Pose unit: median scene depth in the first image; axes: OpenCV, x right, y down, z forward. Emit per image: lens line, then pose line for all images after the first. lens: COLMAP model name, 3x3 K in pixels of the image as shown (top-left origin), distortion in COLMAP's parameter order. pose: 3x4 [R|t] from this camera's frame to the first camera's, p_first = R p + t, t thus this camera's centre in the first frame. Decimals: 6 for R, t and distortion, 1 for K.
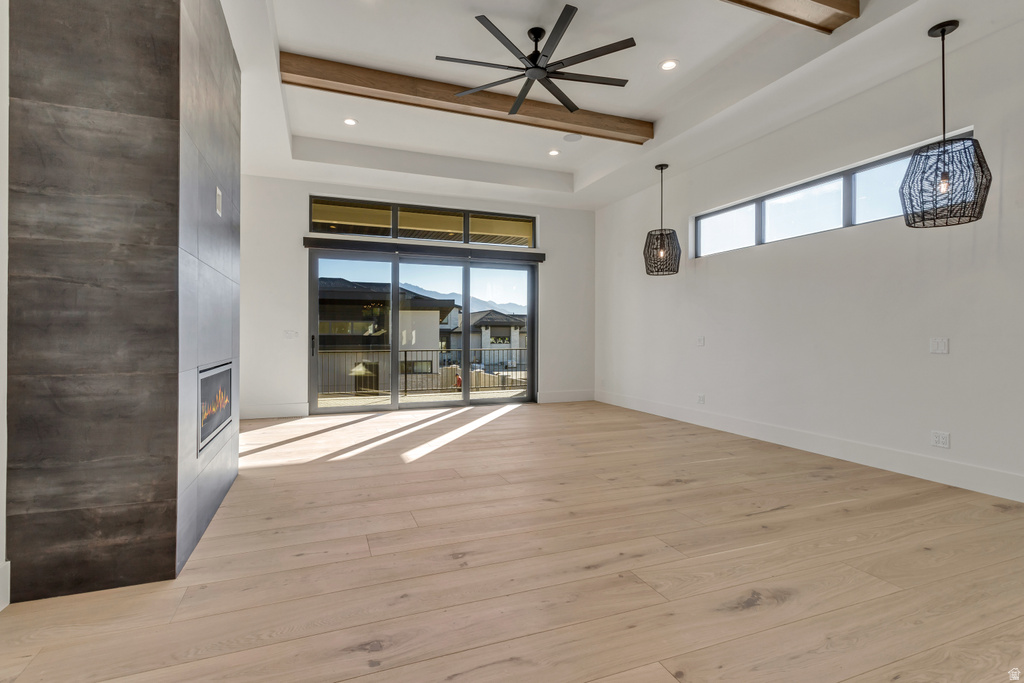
lens RADIAL K [[492.2, 0, 510.2], [0, 492.2, 337.5], [0, 0, 1]] dist [-0.001777, 0.000471]
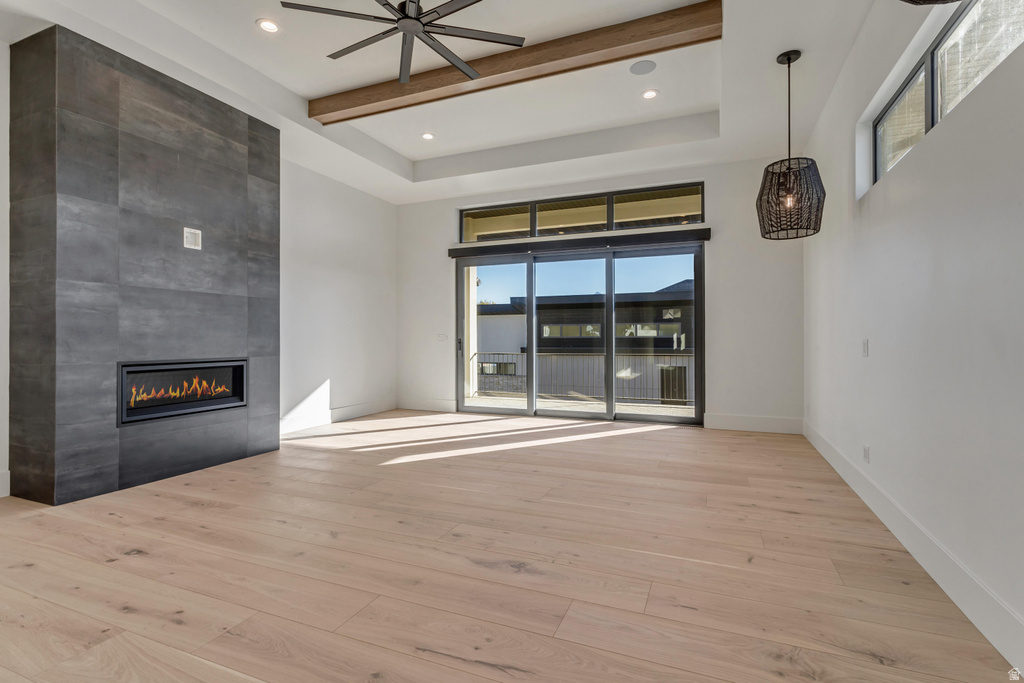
lens RADIAL K [[492.2, 0, 512.7], [0, 492.2, 338.9], [0, 0, 1]] dist [-0.001777, 0.000471]
pose [[0.717985, -0.001623, -0.696057, 0.505925], [0.000744, 0.999998, -0.001565, -0.001574], [0.696059, 0.000606, 0.717985, 0.345735]]
